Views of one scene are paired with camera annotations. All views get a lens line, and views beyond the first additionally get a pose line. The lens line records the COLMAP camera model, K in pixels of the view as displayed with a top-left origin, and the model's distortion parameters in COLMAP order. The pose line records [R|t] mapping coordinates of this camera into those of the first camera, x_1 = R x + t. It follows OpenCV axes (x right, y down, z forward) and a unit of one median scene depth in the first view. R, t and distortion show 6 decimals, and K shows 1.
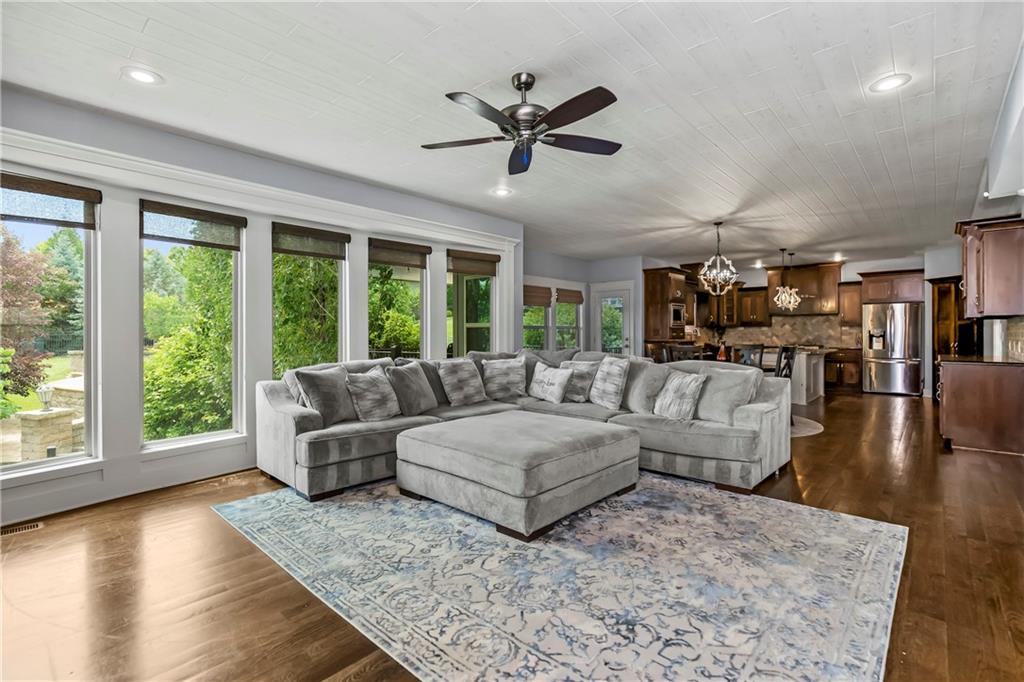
lens RADIAL K [[486.4, 0, 510.7], [0, 486.4, 335.3], [0, 0, 1]] dist [-0.010085, 0.003809]
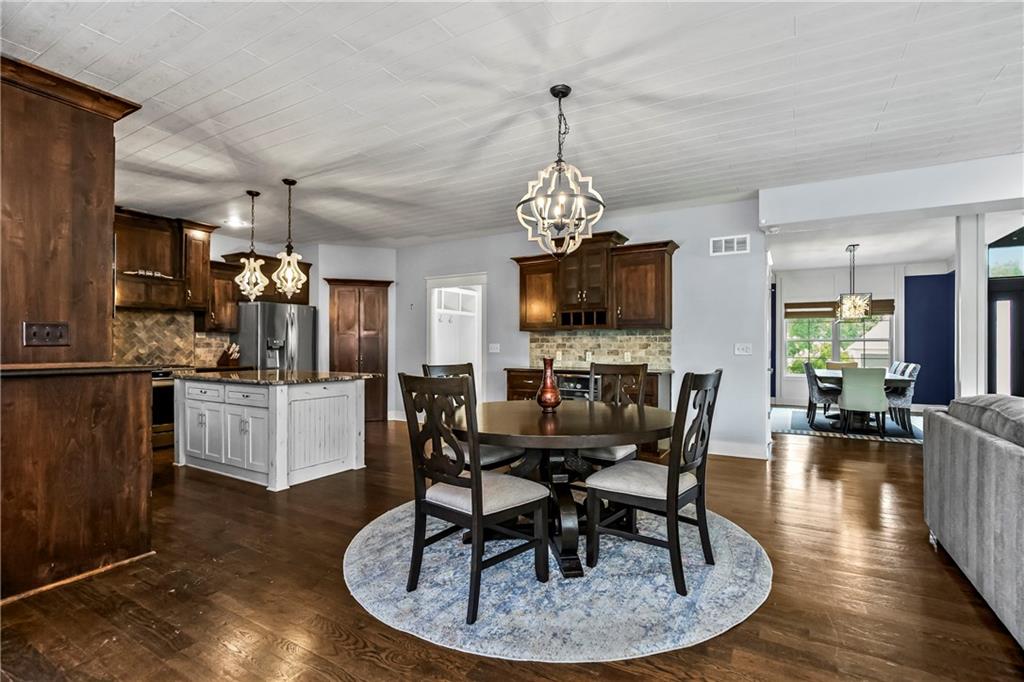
lens RADIAL K [[486.4, 0, 530.5], [0, 486.4, 351.3], [0, 0, 1]] dist [-0.010085, 0.003809]
pose [[-0.215913, -0.009842, 0.976363, -0.006159], [0.000921, 0.999947, 0.010283, -0.001067], [-0.976412, 0.003120, -0.215893, 0.726879]]
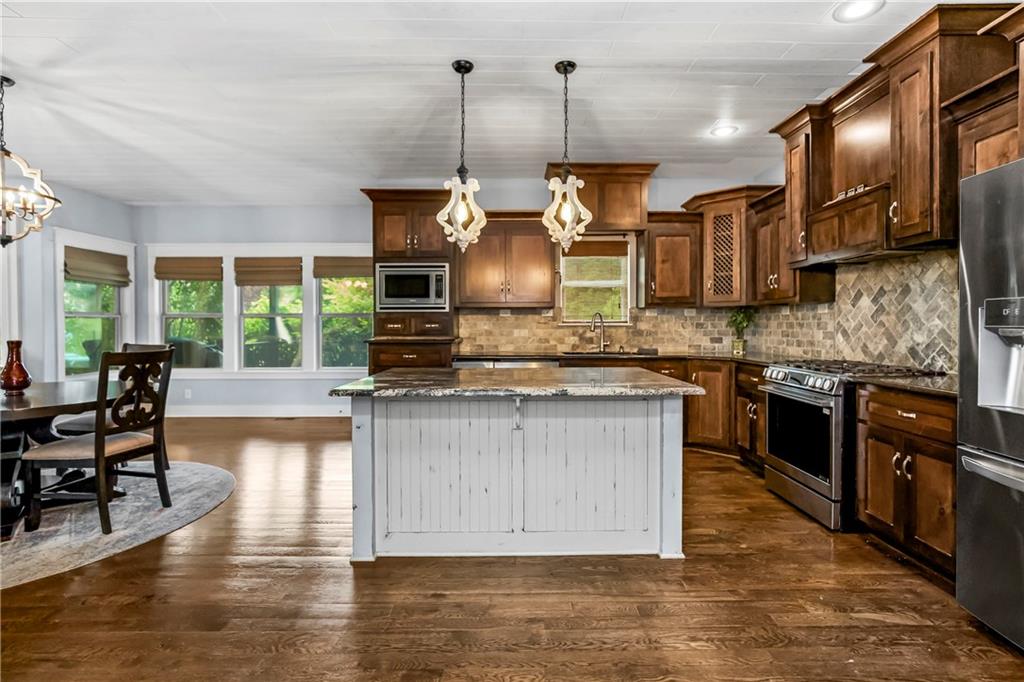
lens RADIAL K [[486.4, 0, 513.6], [0, 486.4, 335.4], [0, 0, 1]] dist [-0.010085, 0.003809]
pose [[0.670455, 0.016053, -0.741776, 0.700161], [-0.002788, 0.999813, 0.019117, -0.002242], [0.741945, -0.010749, 0.670375, 0.678964]]
